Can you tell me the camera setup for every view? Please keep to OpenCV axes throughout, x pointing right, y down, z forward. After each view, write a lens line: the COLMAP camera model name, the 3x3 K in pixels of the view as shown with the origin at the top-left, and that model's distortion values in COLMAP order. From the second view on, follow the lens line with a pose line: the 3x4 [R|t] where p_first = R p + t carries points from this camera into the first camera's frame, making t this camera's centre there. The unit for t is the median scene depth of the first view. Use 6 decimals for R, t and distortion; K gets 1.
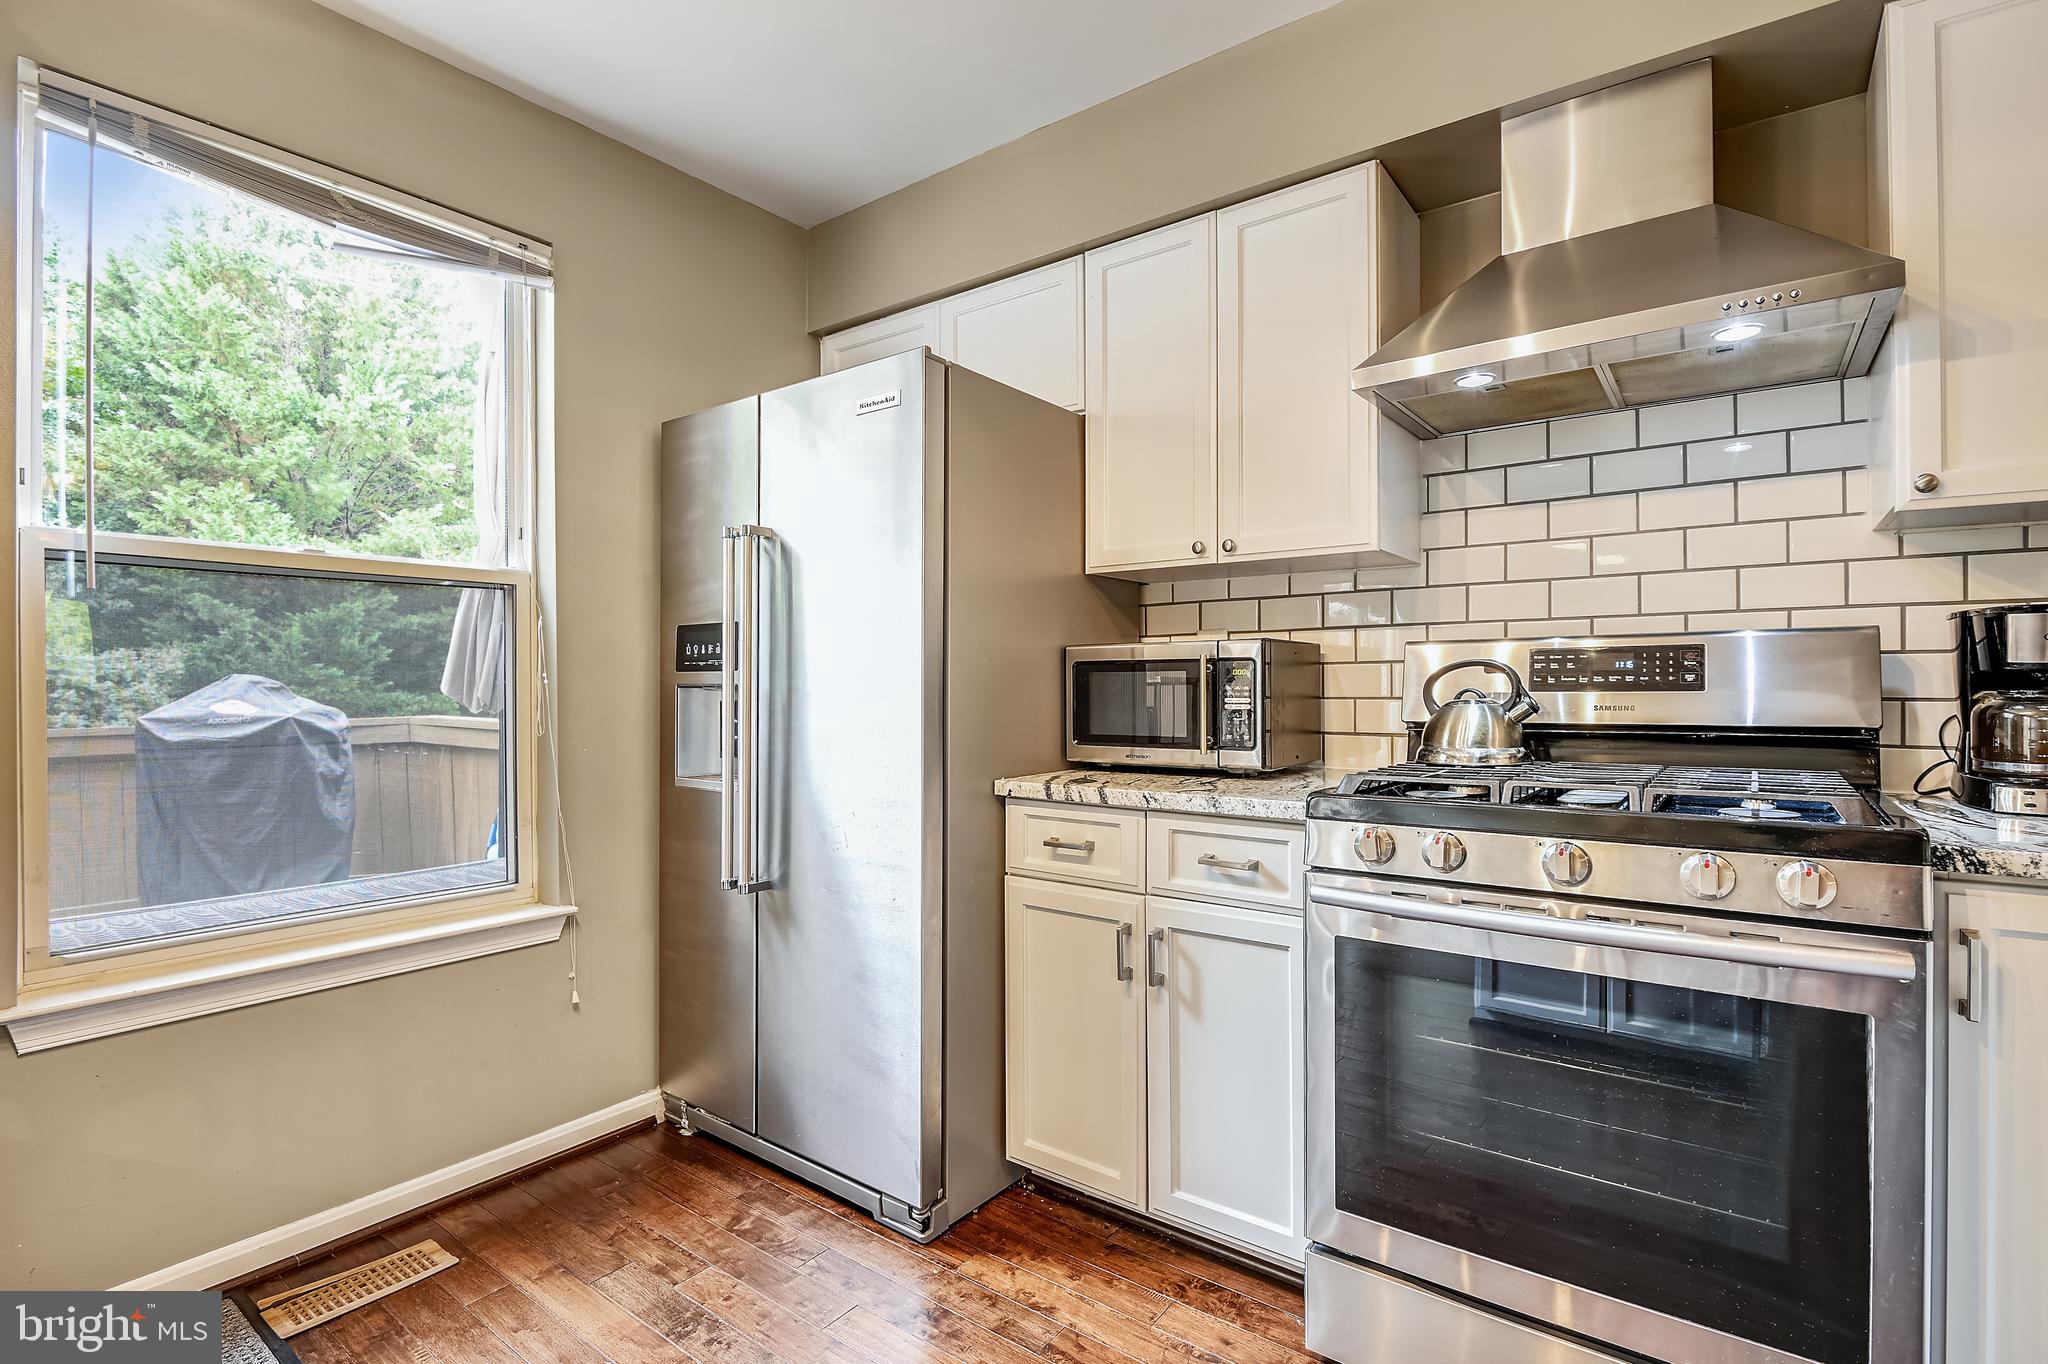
lens RADIAL K [[941.3, 0, 1037.9], [0, 941.3, 686.2], [0, 0, 1]] dist [-0.016074, -0.002858]
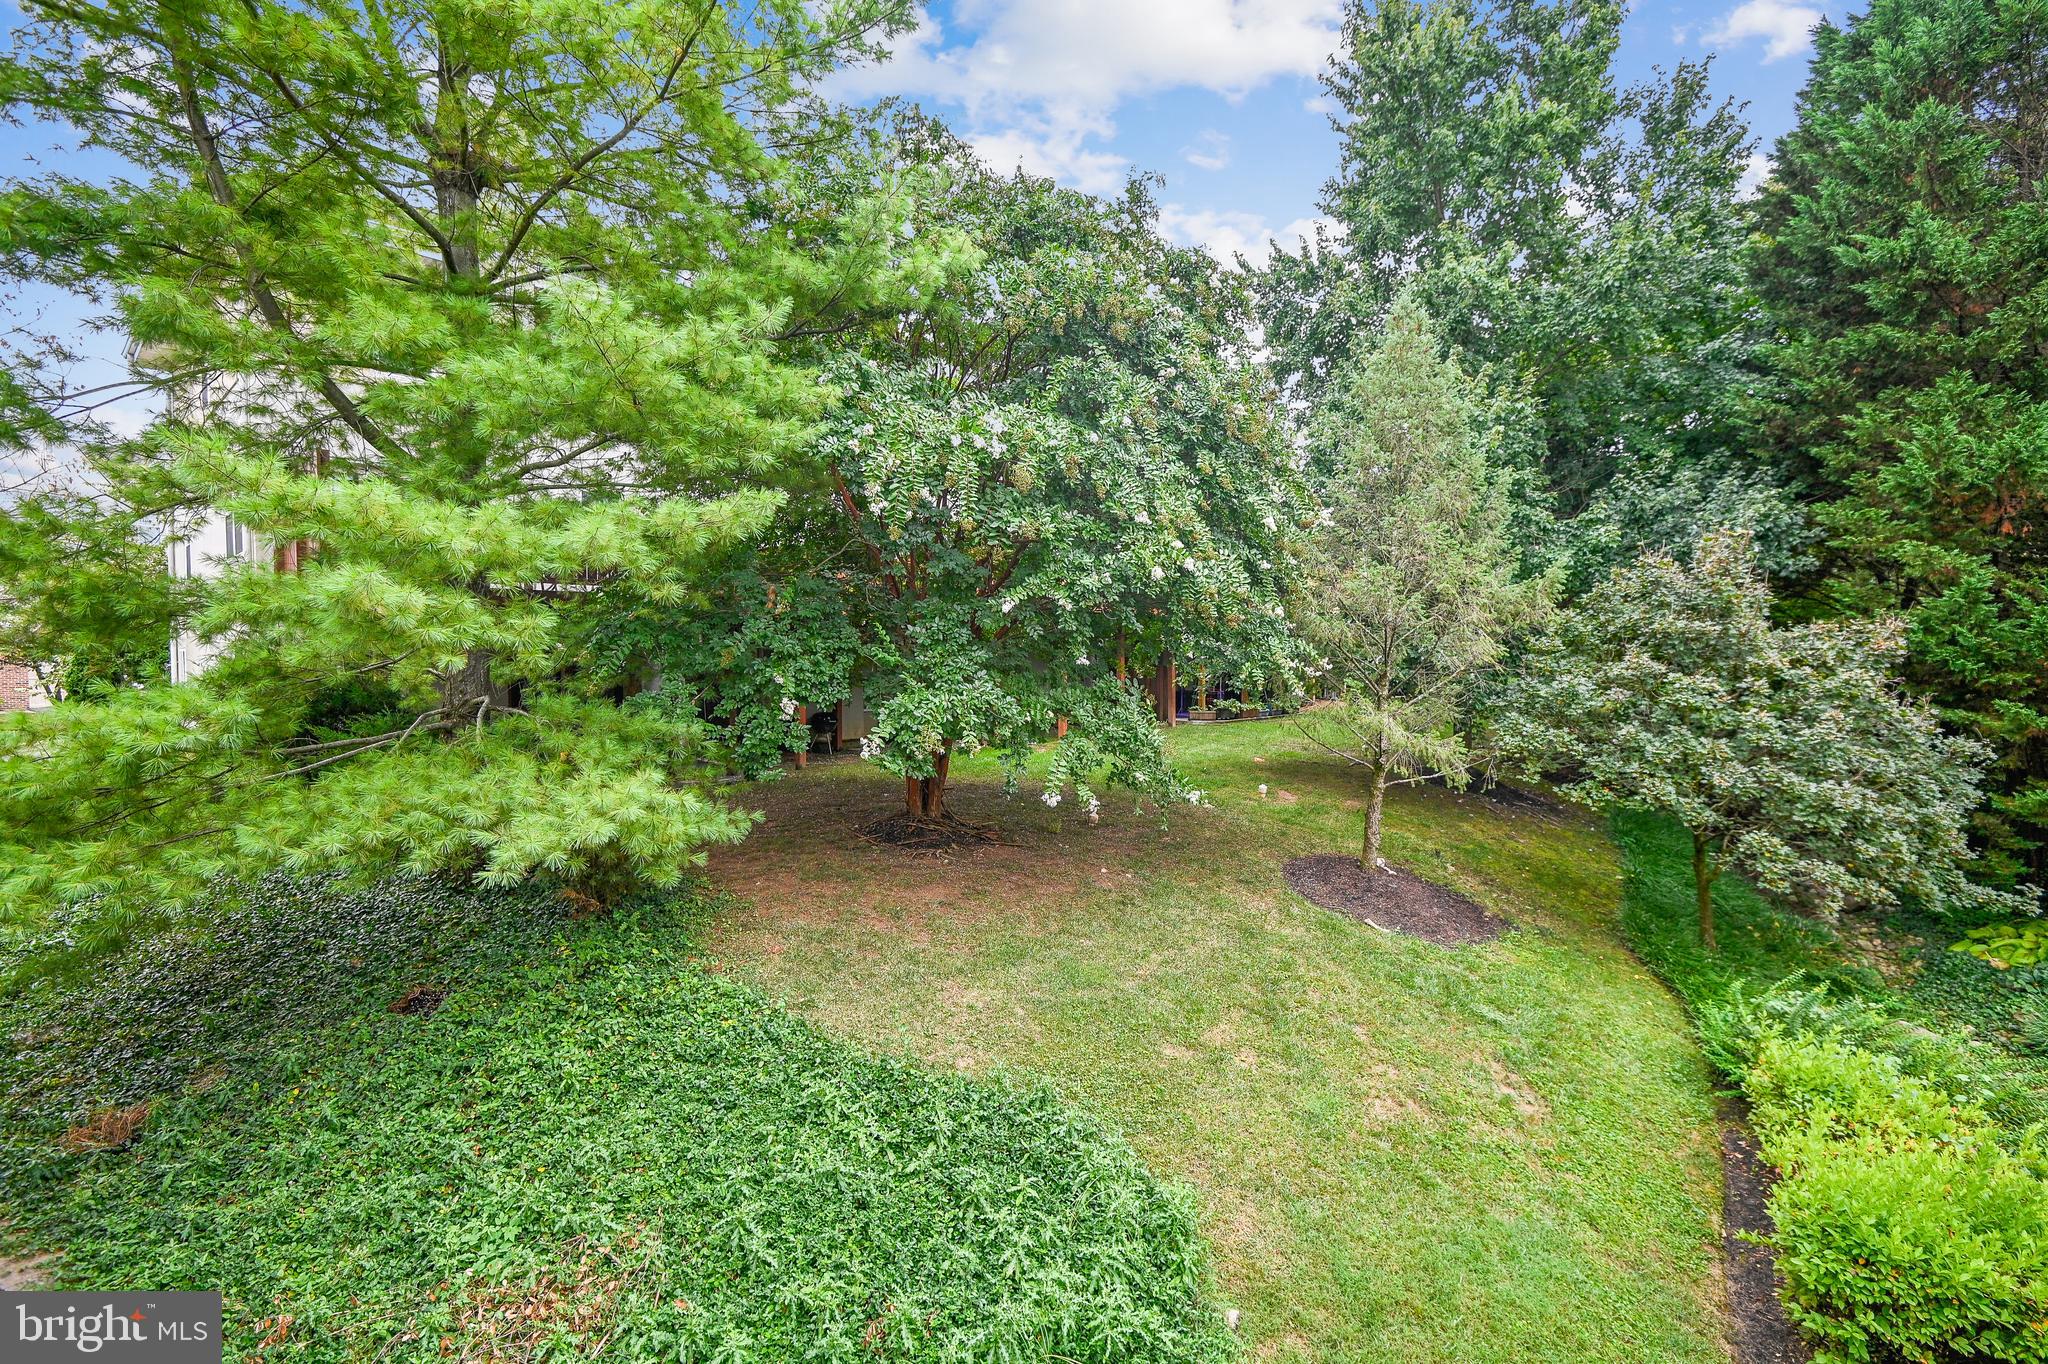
lens RADIAL K [[941.3, 0, 1028.4], [0, 941.3, 676.7], [0, 0, 1]] dist [-0.016074, -0.002858]
pose [[0.128950, 0.018546, -0.991478, -0.282864], [0.000946, 0.999822, 0.018826, -0.008976], [0.991651, -0.003366, 0.128909, 0.234741]]
